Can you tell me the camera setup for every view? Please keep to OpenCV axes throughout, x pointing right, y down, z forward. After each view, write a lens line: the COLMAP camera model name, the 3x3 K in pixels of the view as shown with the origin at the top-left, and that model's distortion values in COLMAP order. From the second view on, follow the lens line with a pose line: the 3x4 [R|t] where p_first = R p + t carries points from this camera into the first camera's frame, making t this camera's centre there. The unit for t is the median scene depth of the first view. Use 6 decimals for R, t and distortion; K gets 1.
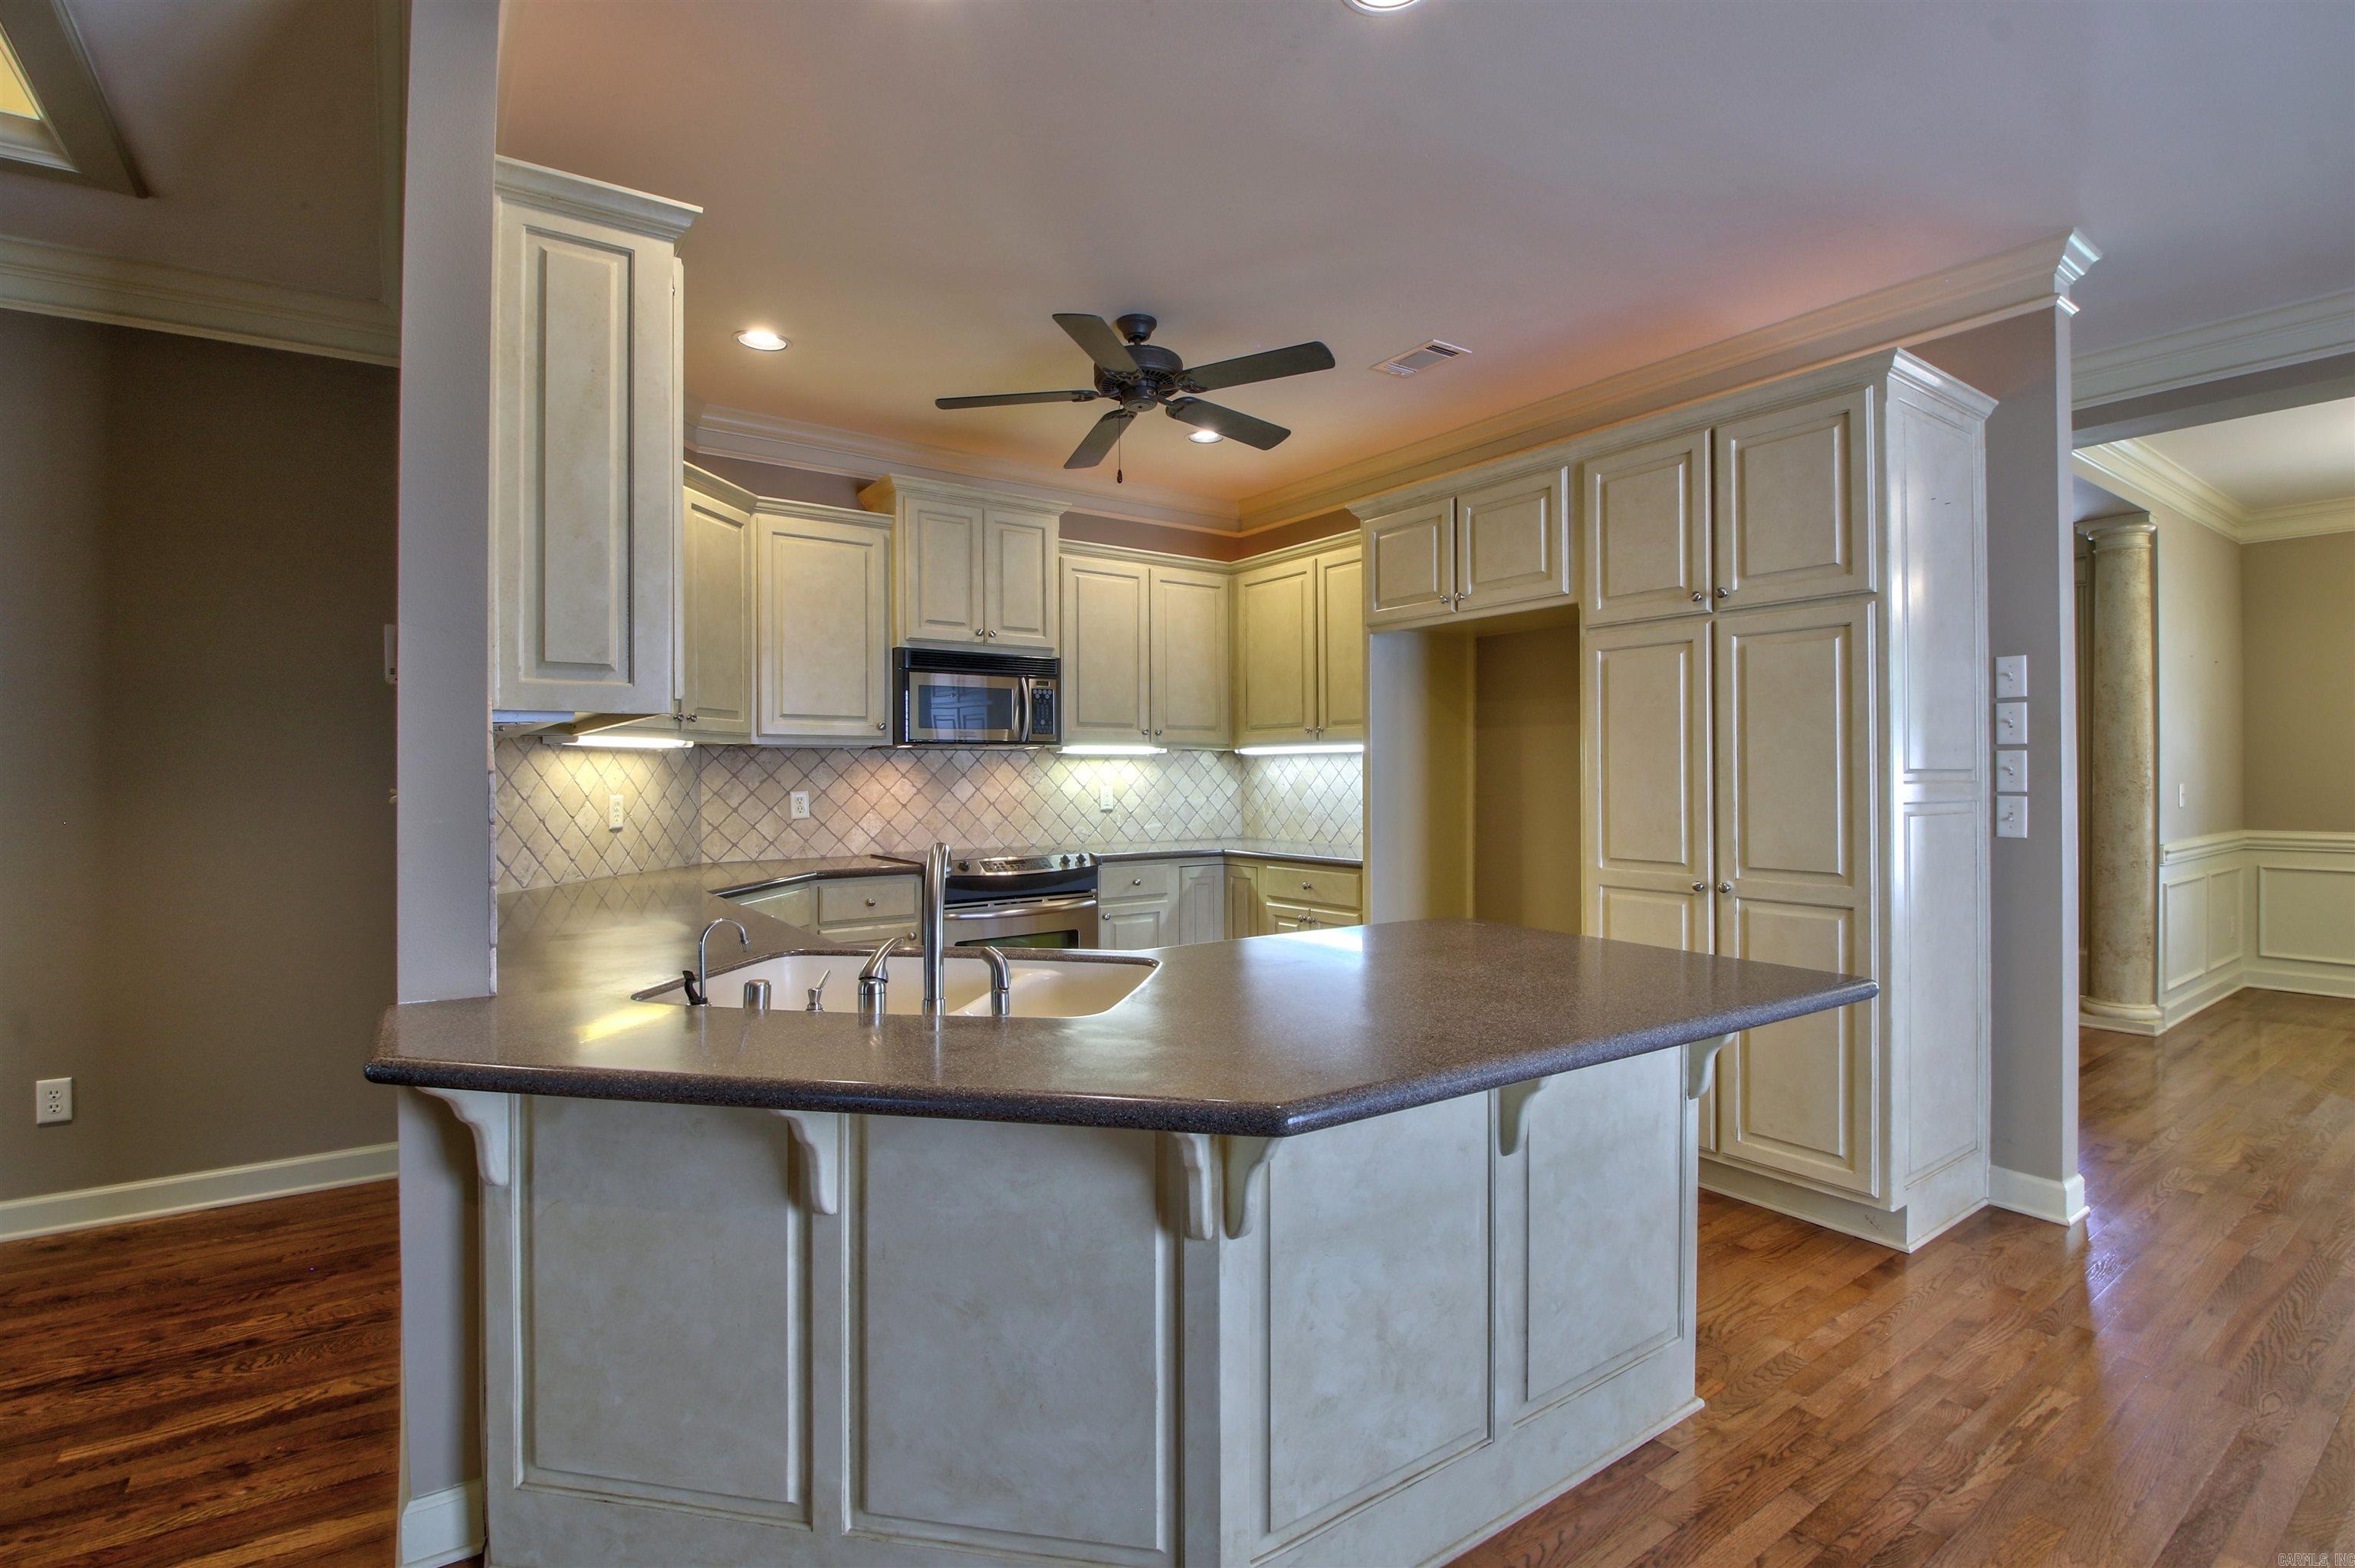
lens RADIAL K [[1089.5, 0, 1177.2], [0, 1089.5, 766.6], [0, 0, 1]] dist [0.004477, -0.018284]
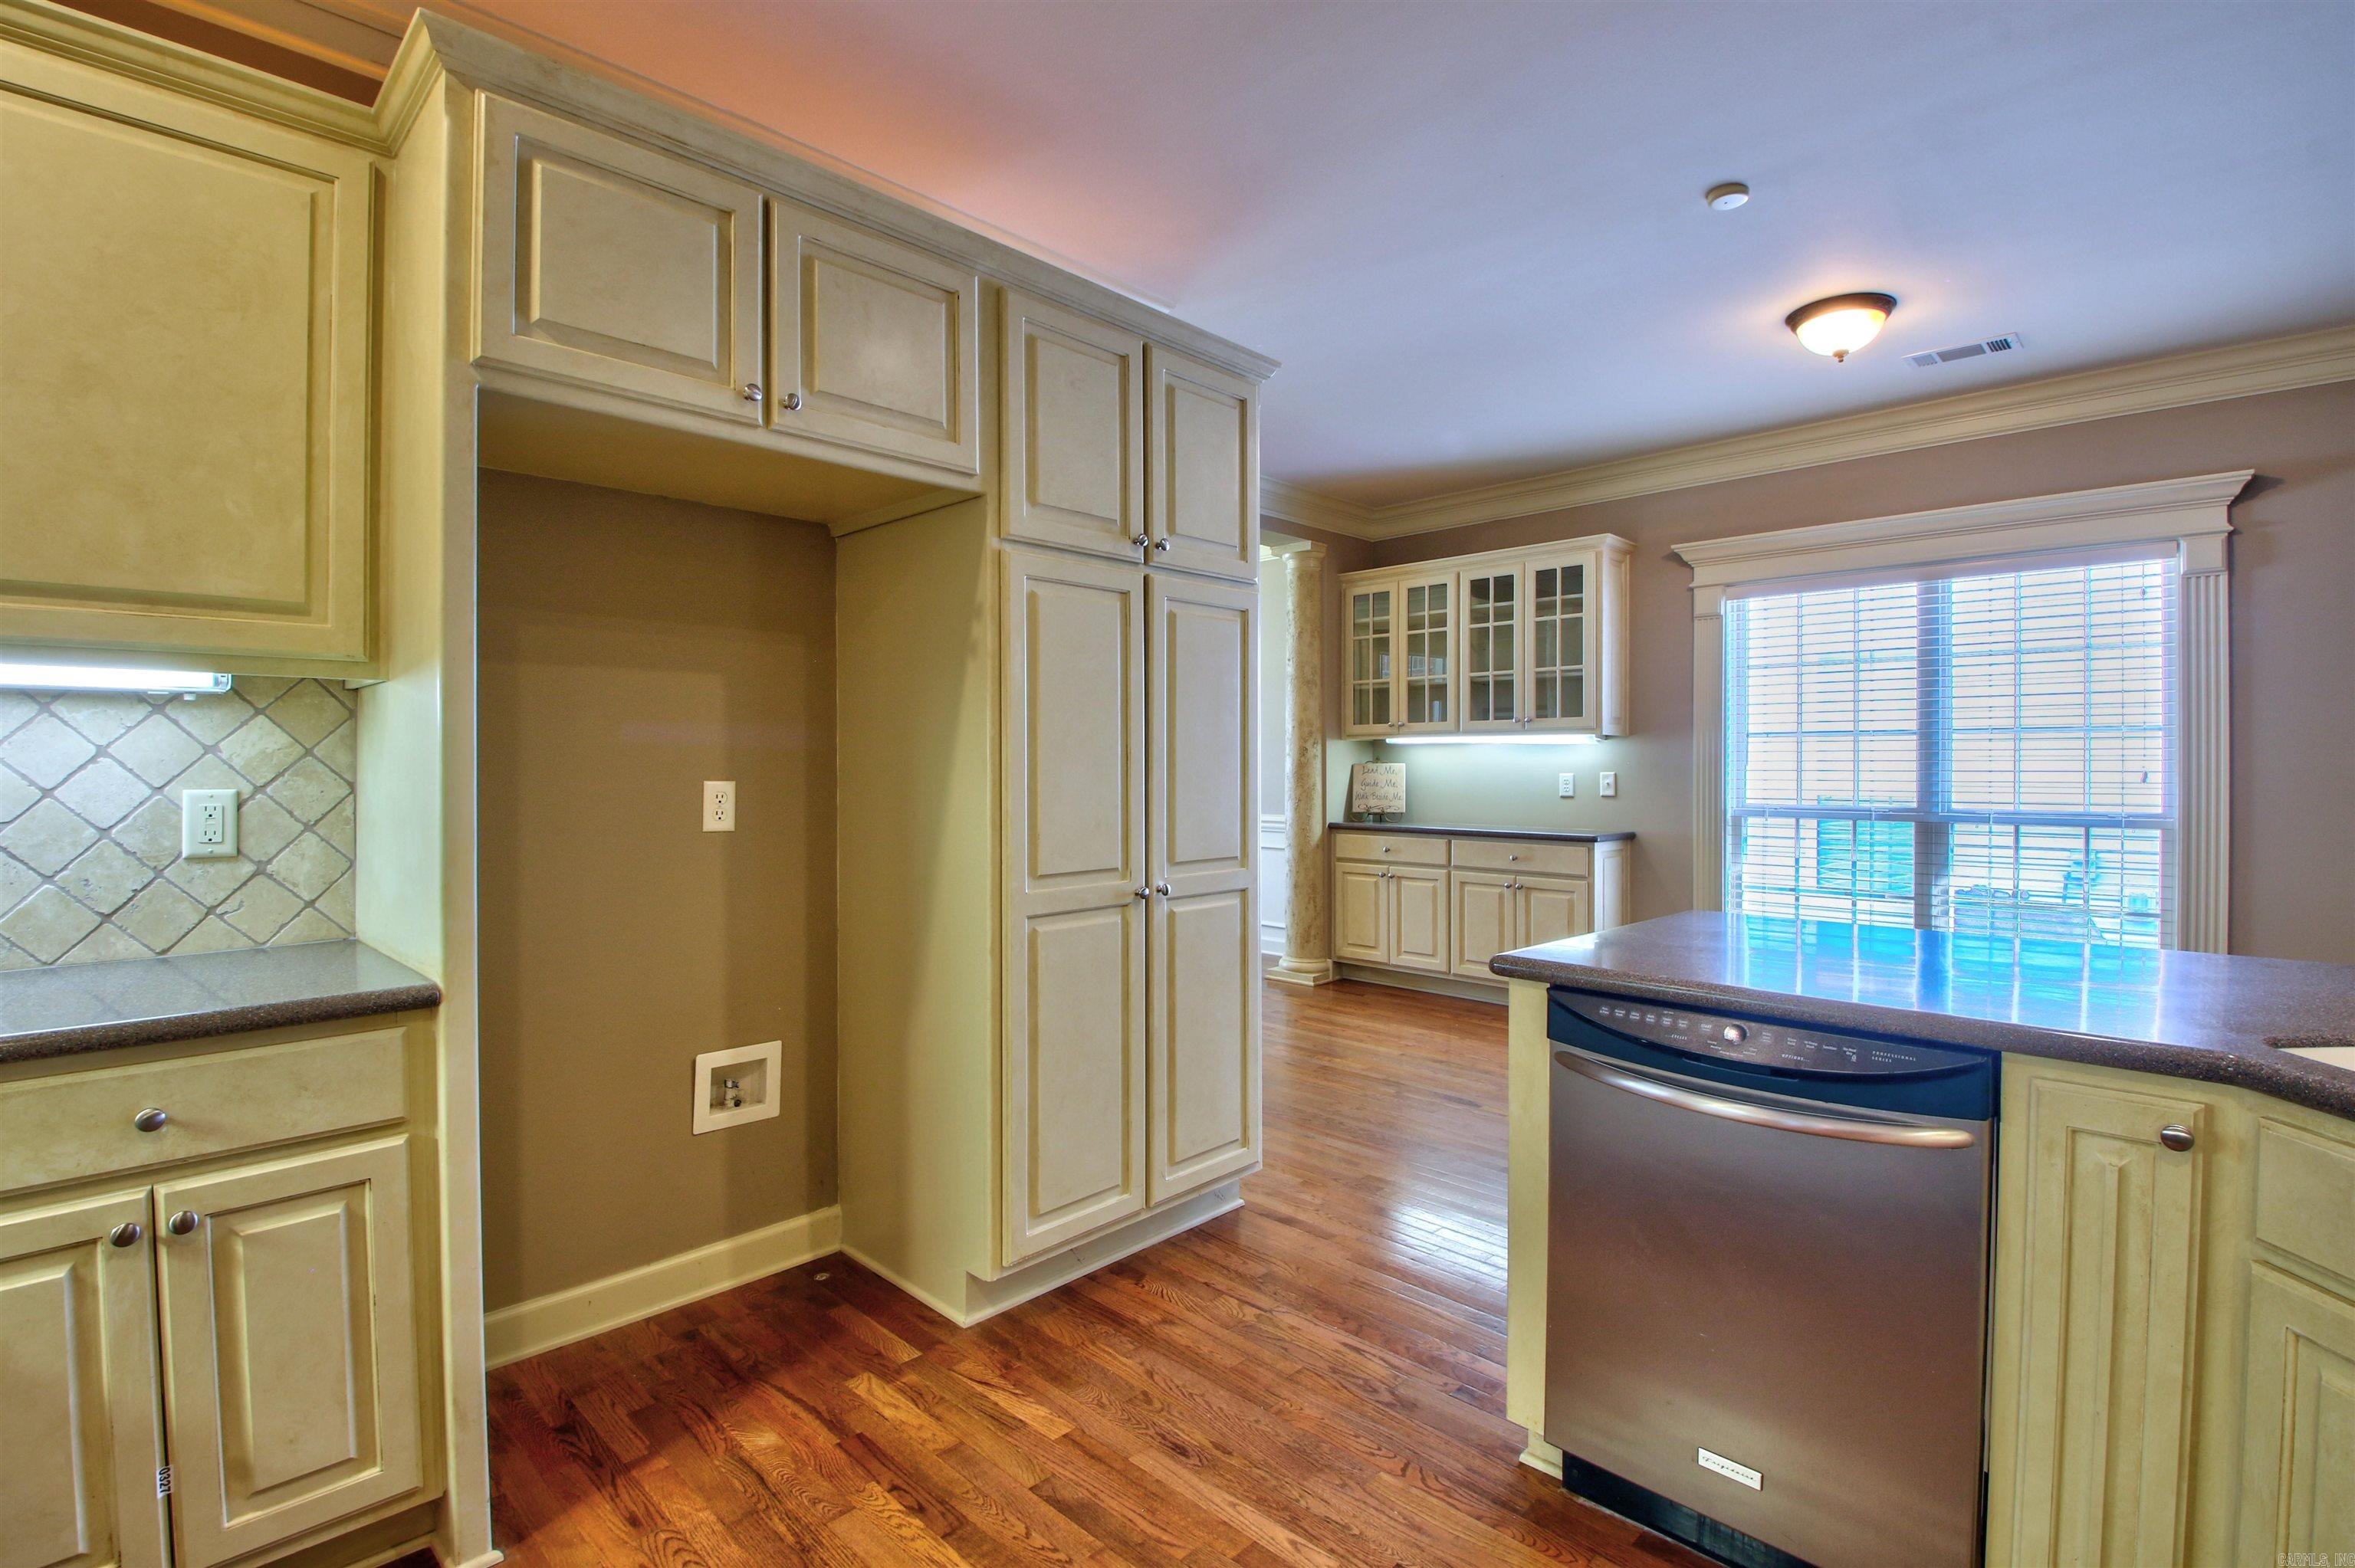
lens RADIAL K [[1089.5, 0, 1183.1], [0, 1089.5, 773.9], [0, 0, 1]] dist [0.004477, -0.018284]
pose [[-0.183949, -0.003291, 0.982930, -0.236336], [-0.004083, 0.999988, 0.002584, 0.012420], [-0.982927, -0.003538, -0.183961, 0.797318]]
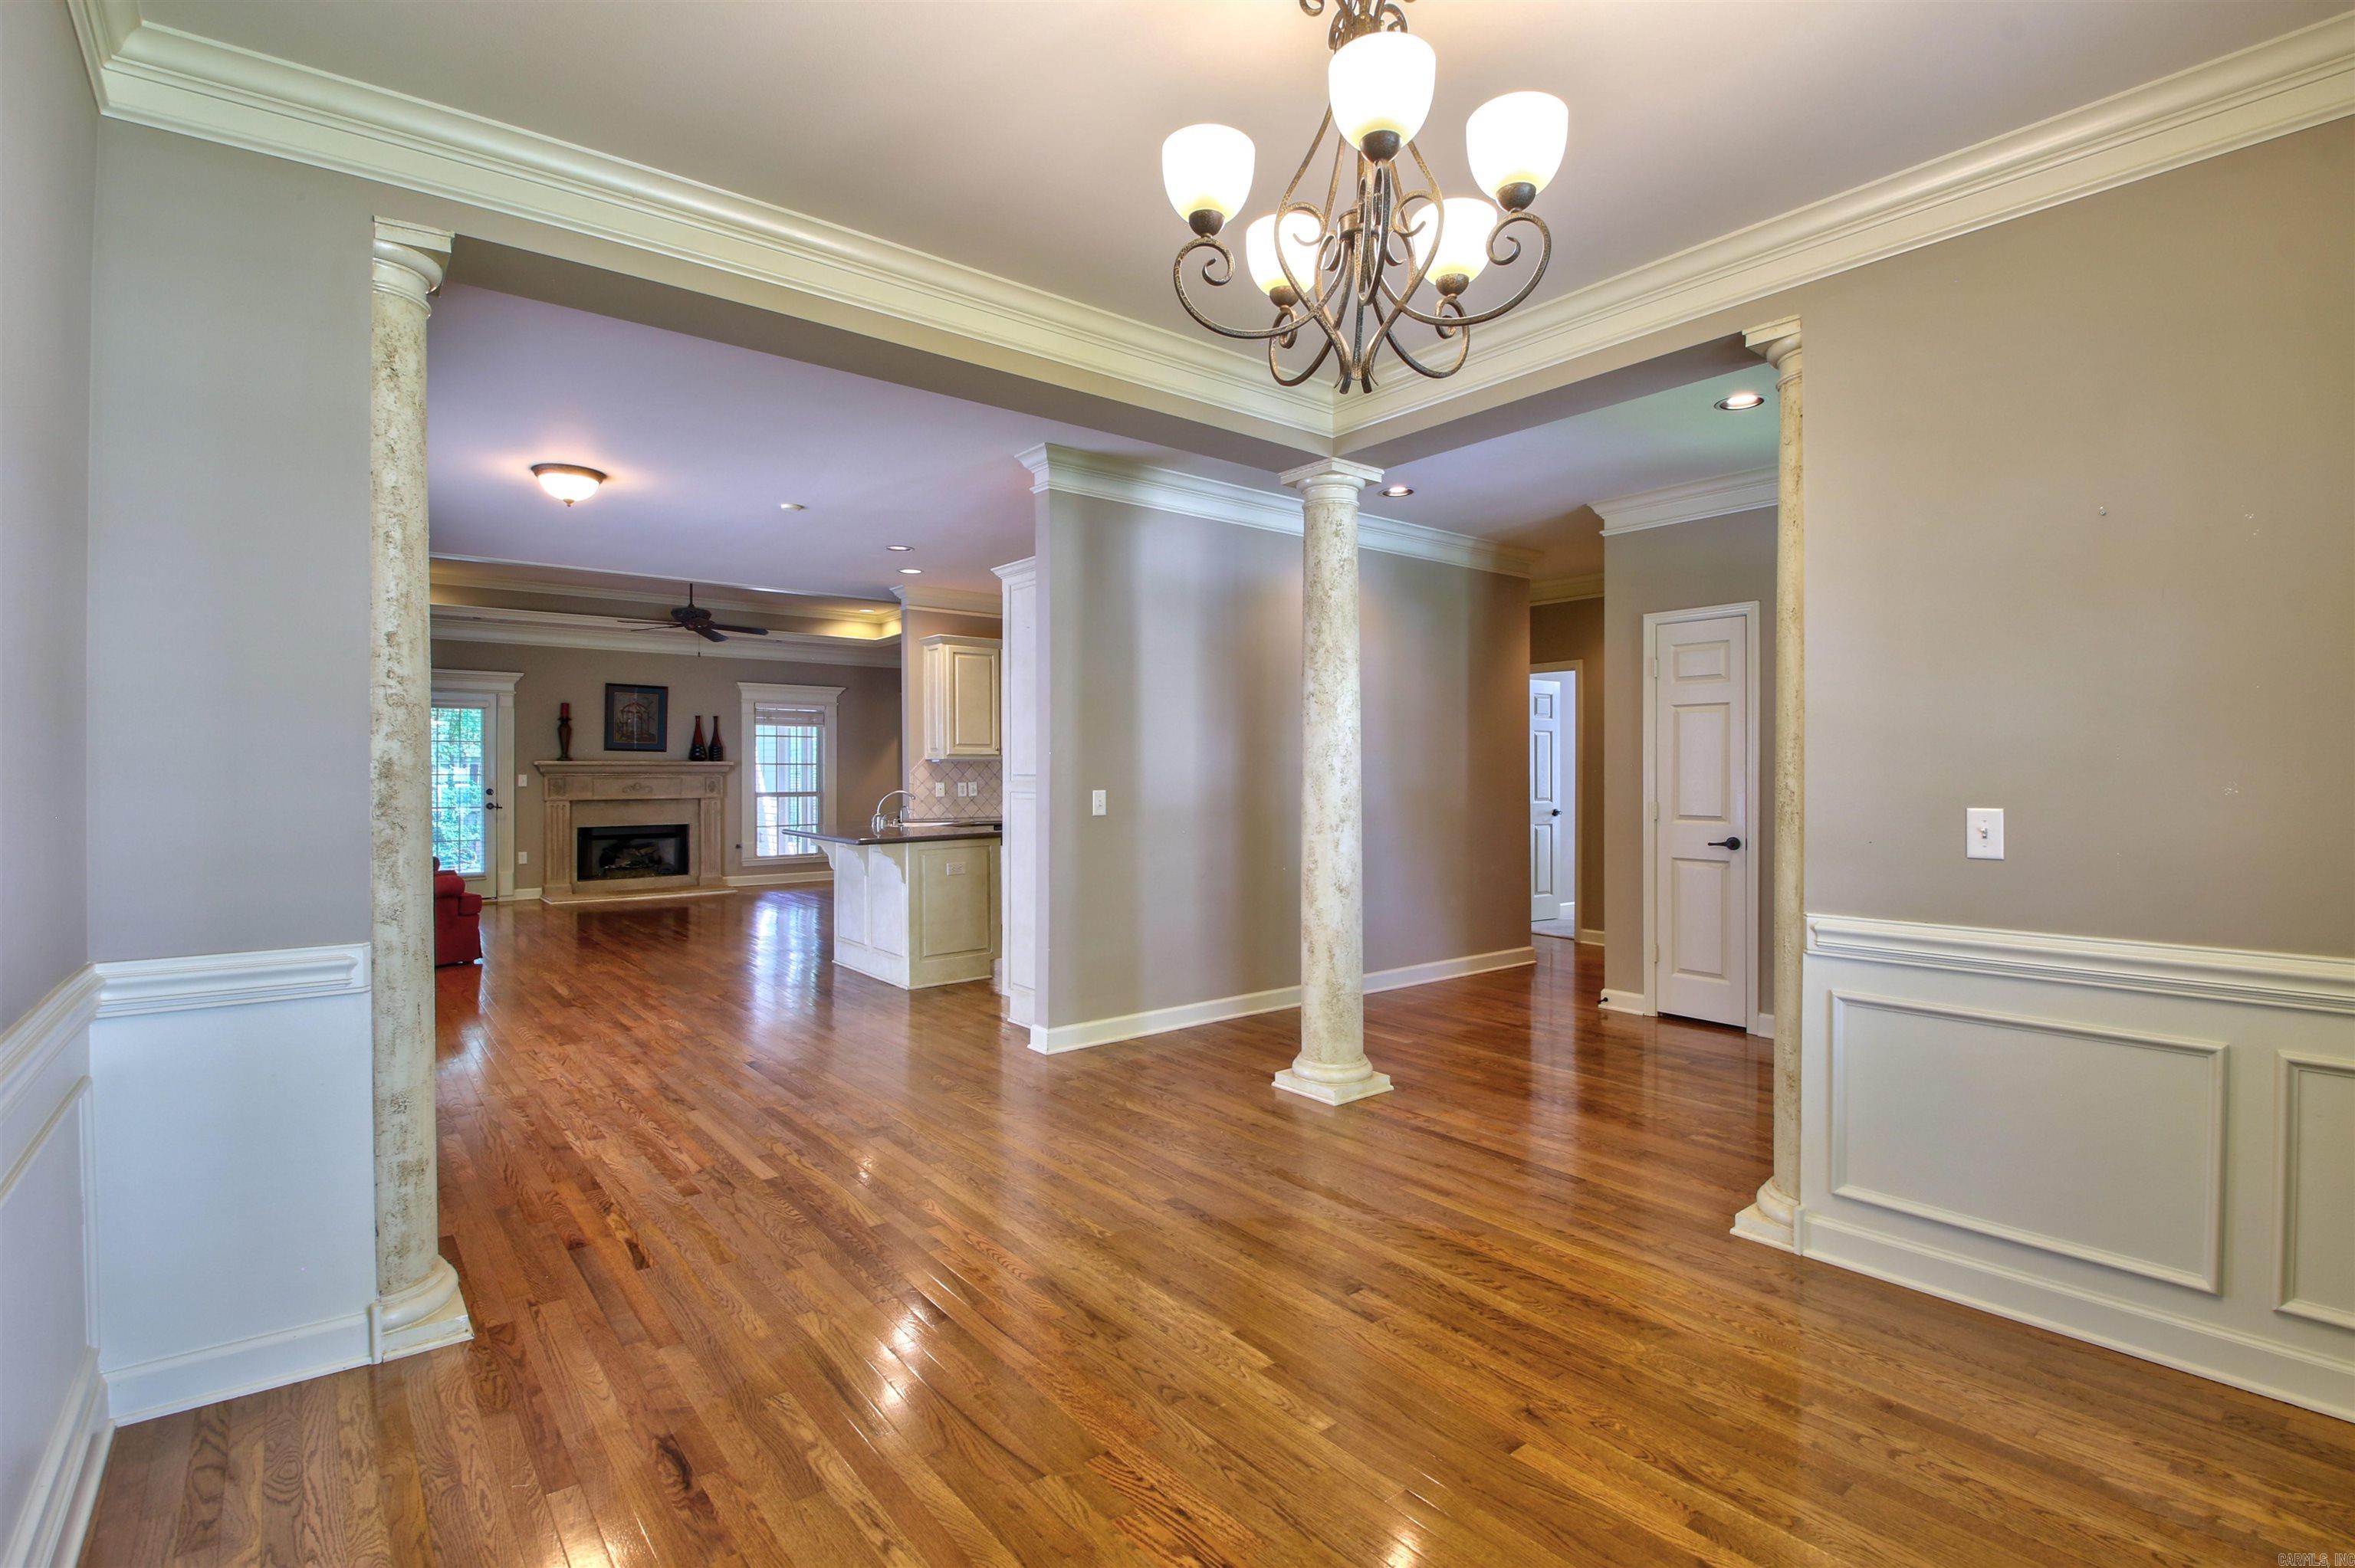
lens RADIAL K [[1089.5, 0, 1190.8], [0, 1089.5, 768.3], [0, 0, 1]] dist [0.004477, -0.018284]
pose [[0.066396, 0.001262, -0.997793, 1.683861], [0.006411, 0.999978, 0.001691, -0.006510], [0.997773, -0.006510, 0.066387, 0.761778]]
